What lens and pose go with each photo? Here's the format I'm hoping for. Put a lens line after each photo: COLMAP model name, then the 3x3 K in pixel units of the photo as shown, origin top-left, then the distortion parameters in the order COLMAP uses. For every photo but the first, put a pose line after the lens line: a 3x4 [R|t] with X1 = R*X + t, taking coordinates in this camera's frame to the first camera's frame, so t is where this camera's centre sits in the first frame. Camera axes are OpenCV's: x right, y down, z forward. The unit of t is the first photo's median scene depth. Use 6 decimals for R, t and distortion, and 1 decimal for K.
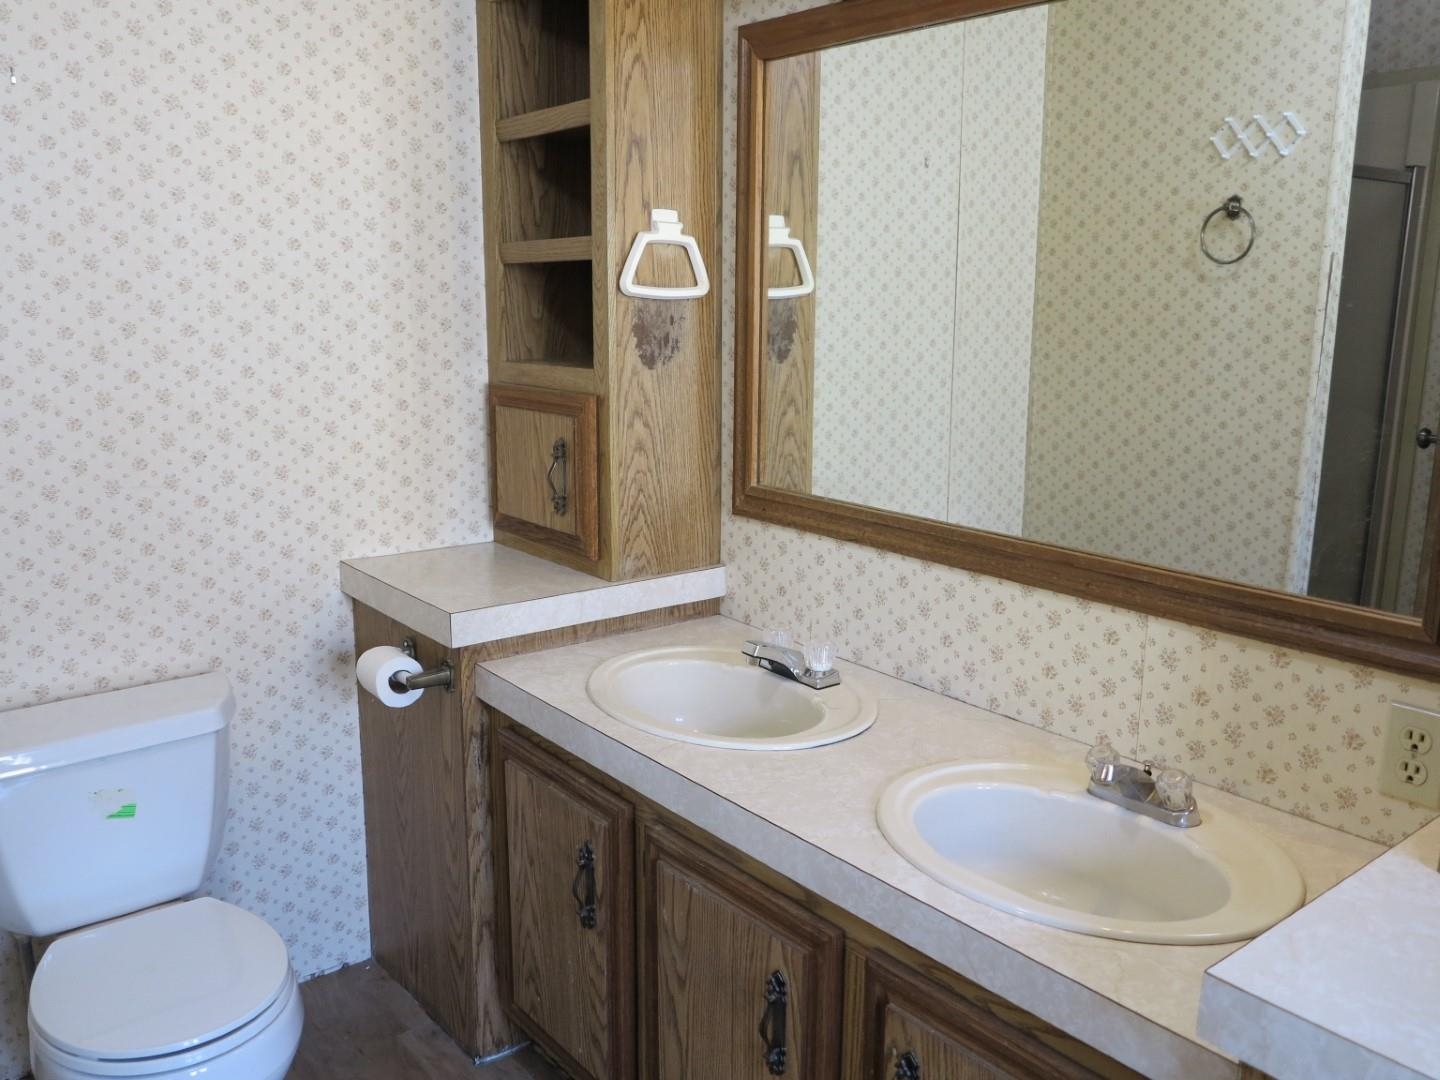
lens RADIAL K [[1184.9, 0, 749.0], [0, 1184.9, 534.1], [0, 0, 1]] dist [-0.049355, 0.026541]
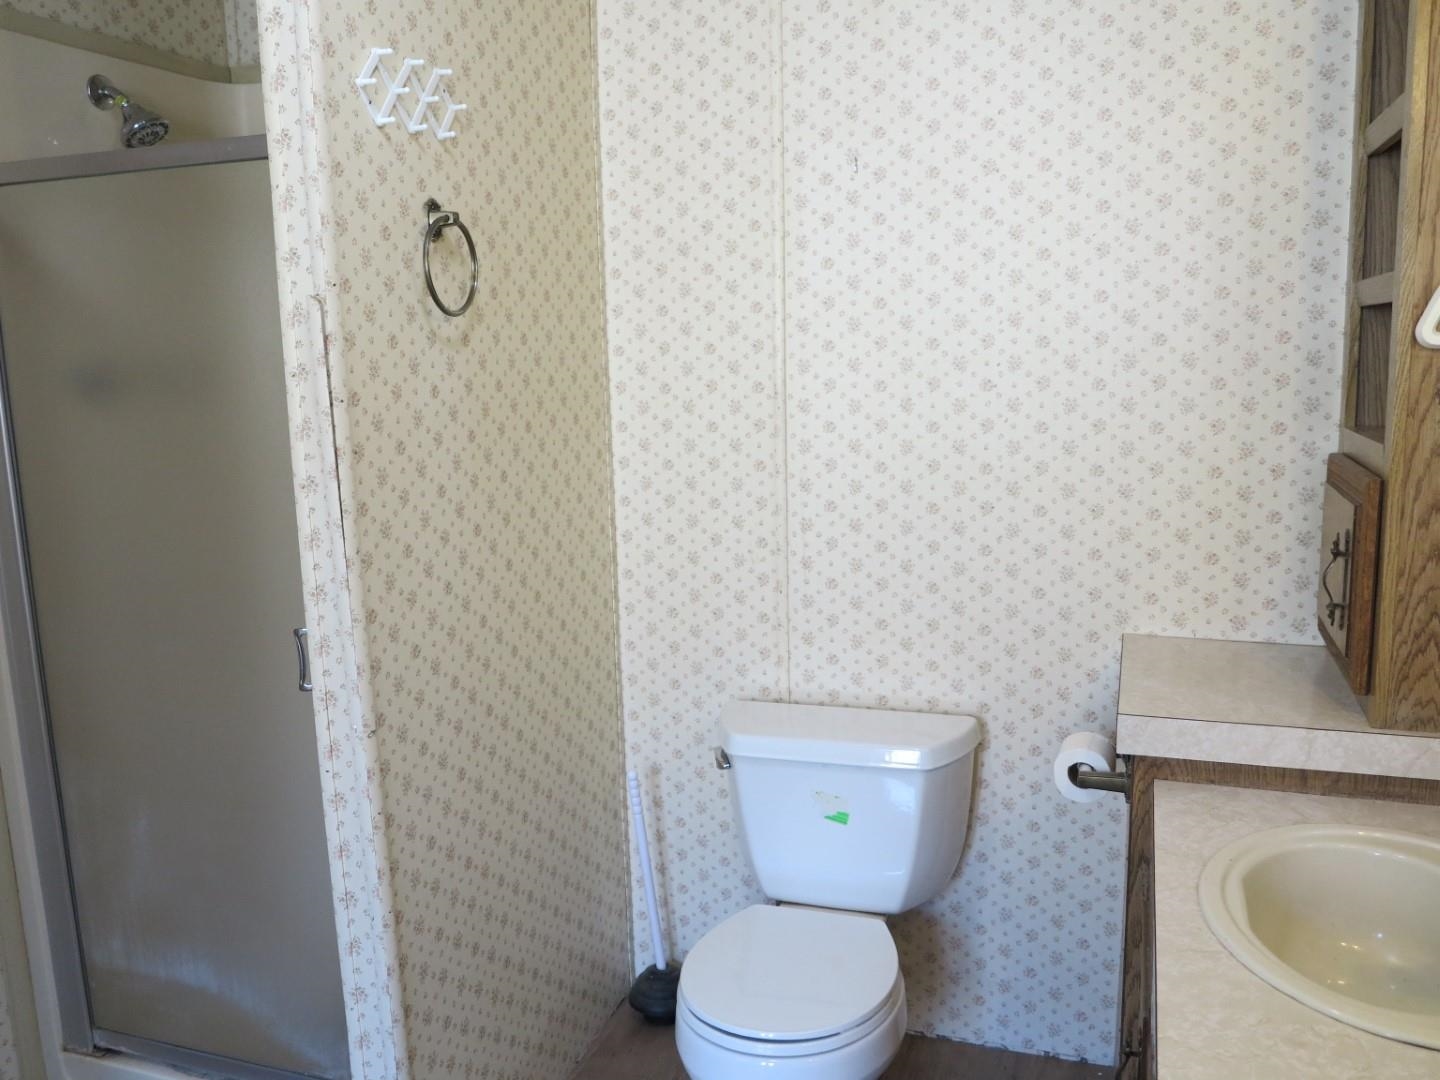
lens RADIAL K [[1184.9, 0, 721.0], [0, 1184.9, 540.8], [0, 0, 1]] dist [-0.049355, 0.026541]
pose [[0.522000, 0.120456, -0.844397, 0.284255], [-0.147229, 0.987843, 0.049903, -0.053532], [0.840143, 0.098270, 0.533388, 0.252492]]
